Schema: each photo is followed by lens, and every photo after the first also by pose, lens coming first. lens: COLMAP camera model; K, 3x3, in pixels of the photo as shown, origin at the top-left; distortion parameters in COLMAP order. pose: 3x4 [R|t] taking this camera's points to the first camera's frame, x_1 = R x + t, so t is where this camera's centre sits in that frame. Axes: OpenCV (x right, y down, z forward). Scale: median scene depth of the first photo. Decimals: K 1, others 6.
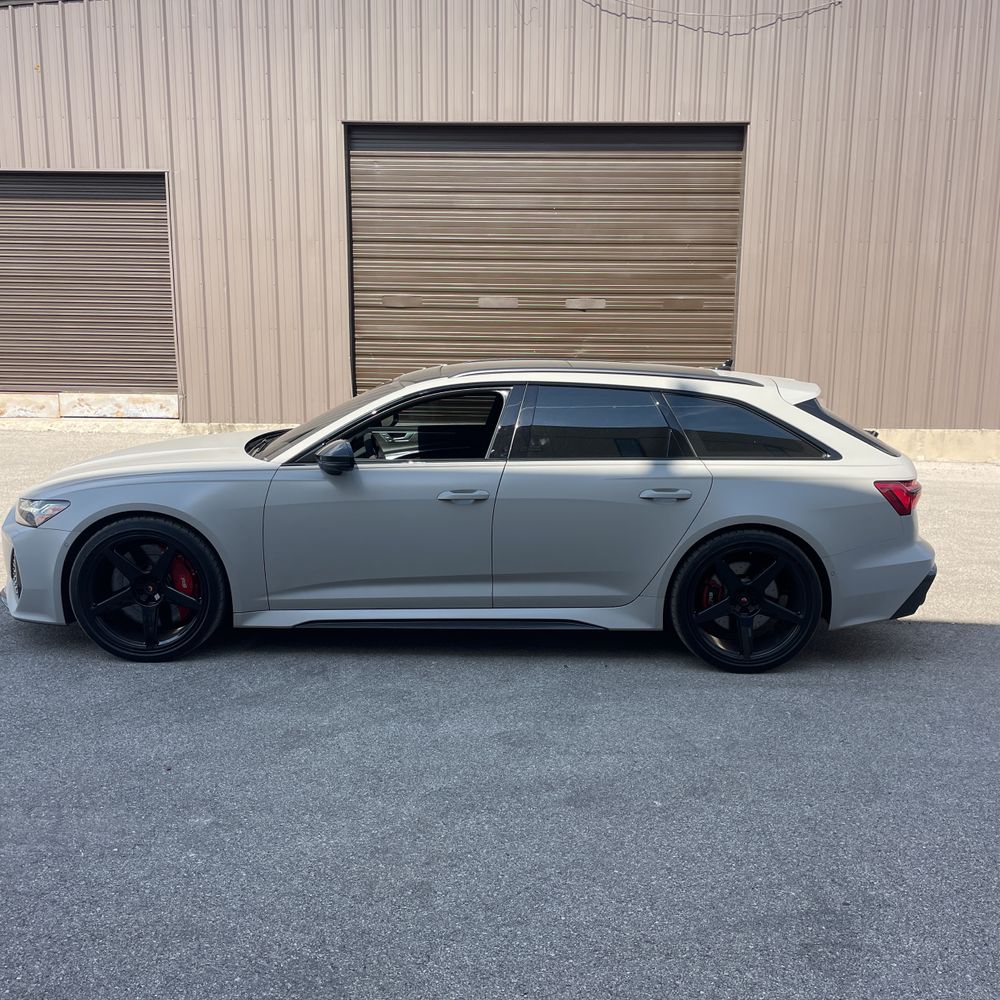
lens RADIAL K [[978.4, 0, 499.8], [0, 978.4, 499.0], [0, 0, 1]] dist [0.002001, 0.000000]
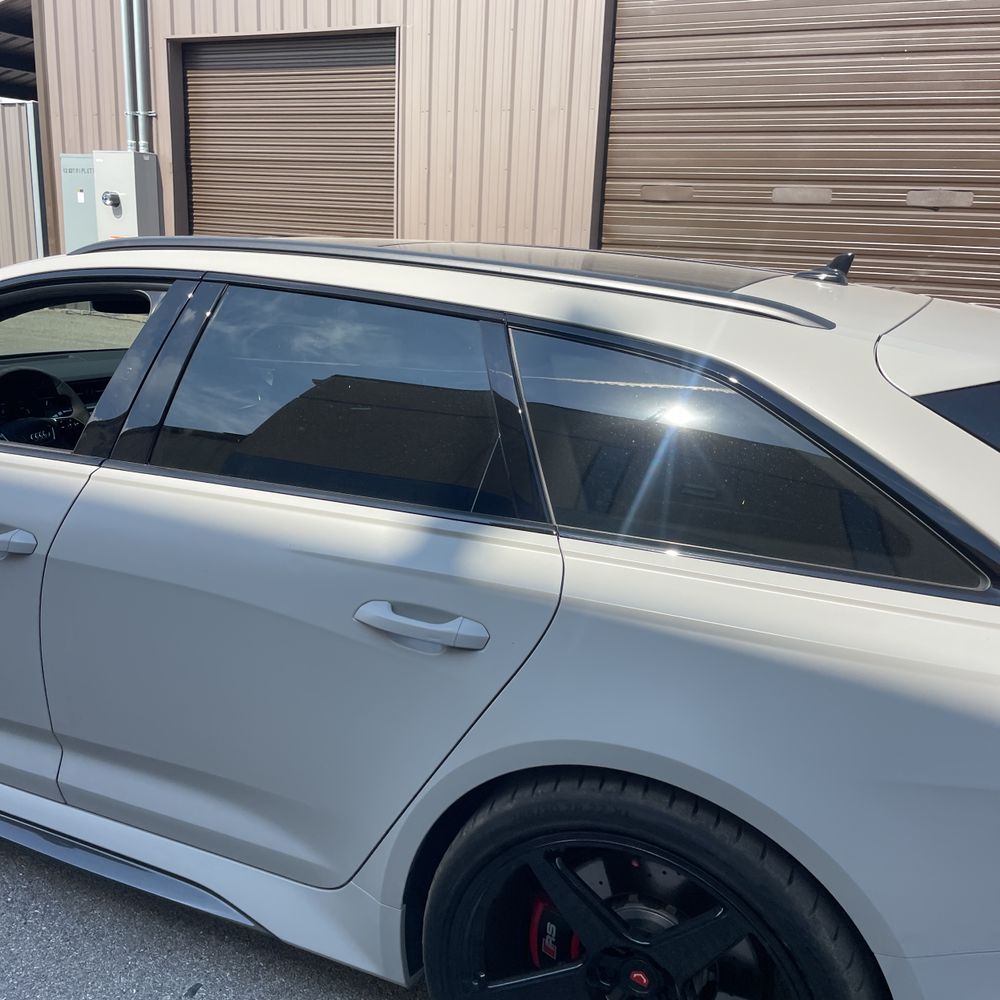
lens RADIAL K [[978.4, 0, 499.0], [0, 978.4, 504.1], [0, 0, 1]] dist [0.002001, 0.000000]
pose [[0.898888, 0.138467, -0.415724, 0.128185], [-0.105731, 0.989264, 0.100883, -0.032234], [0.425230, -0.046728, 0.903878, 0.277408]]
